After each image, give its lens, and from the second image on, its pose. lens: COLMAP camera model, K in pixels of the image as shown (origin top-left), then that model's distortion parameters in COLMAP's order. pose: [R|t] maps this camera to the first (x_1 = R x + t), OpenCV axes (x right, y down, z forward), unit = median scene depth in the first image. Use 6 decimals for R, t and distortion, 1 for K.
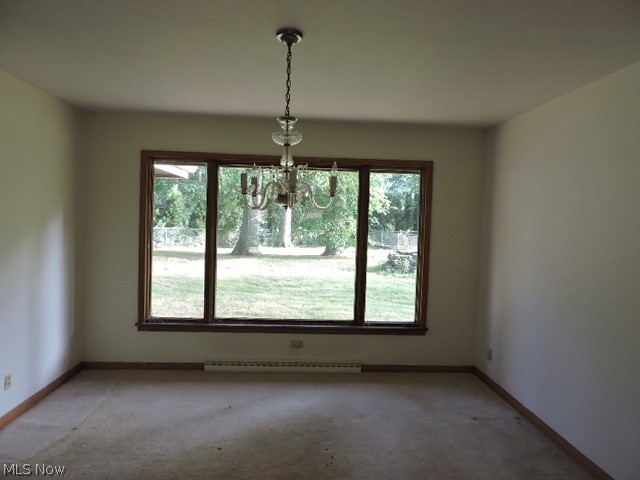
lens RADIAL K [[460.4, 0, 325.0], [0, 460.4, 241.4], [0, 0, 1]] dist [-0.021645, 0.002614]
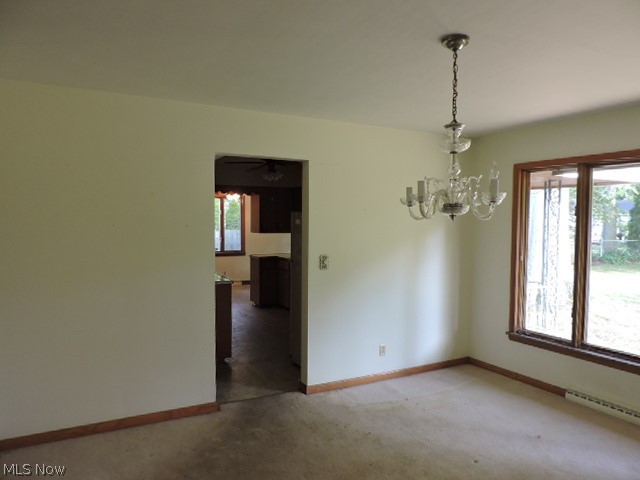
lens RADIAL K [[460.4, 0, 322.5], [0, 460.4, 242.2], [0, 0, 1]] dist [-0.021645, 0.002614]
pose [[0.421526, 0.012990, -0.906723, 0.351841], [-0.040190, 0.999182, -0.004370, -0.002728], [0.905925, 0.038284, 0.421704, 0.177643]]
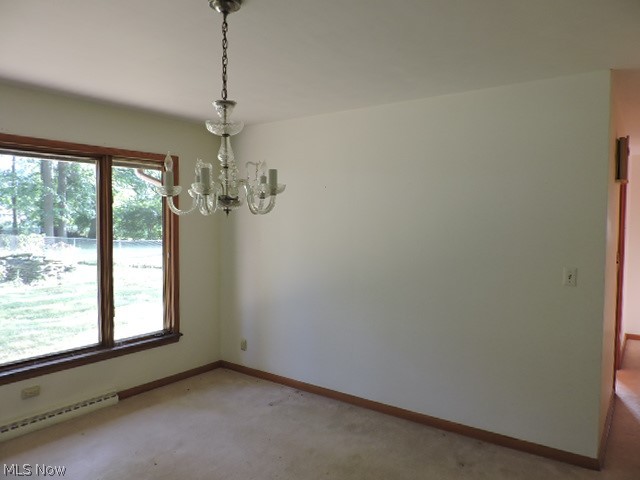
lens RADIAL K [[460.4, 0, 321.0], [0, 460.4, 240.5], [0, 0, 1]] dist [-0.021645, 0.002614]
pose [[0.633965, -0.059960, 0.771034, -0.318035], [0.049800, 0.998086, 0.036669, -0.022363], [-0.771757, 0.015151, 0.635737, 0.179173]]
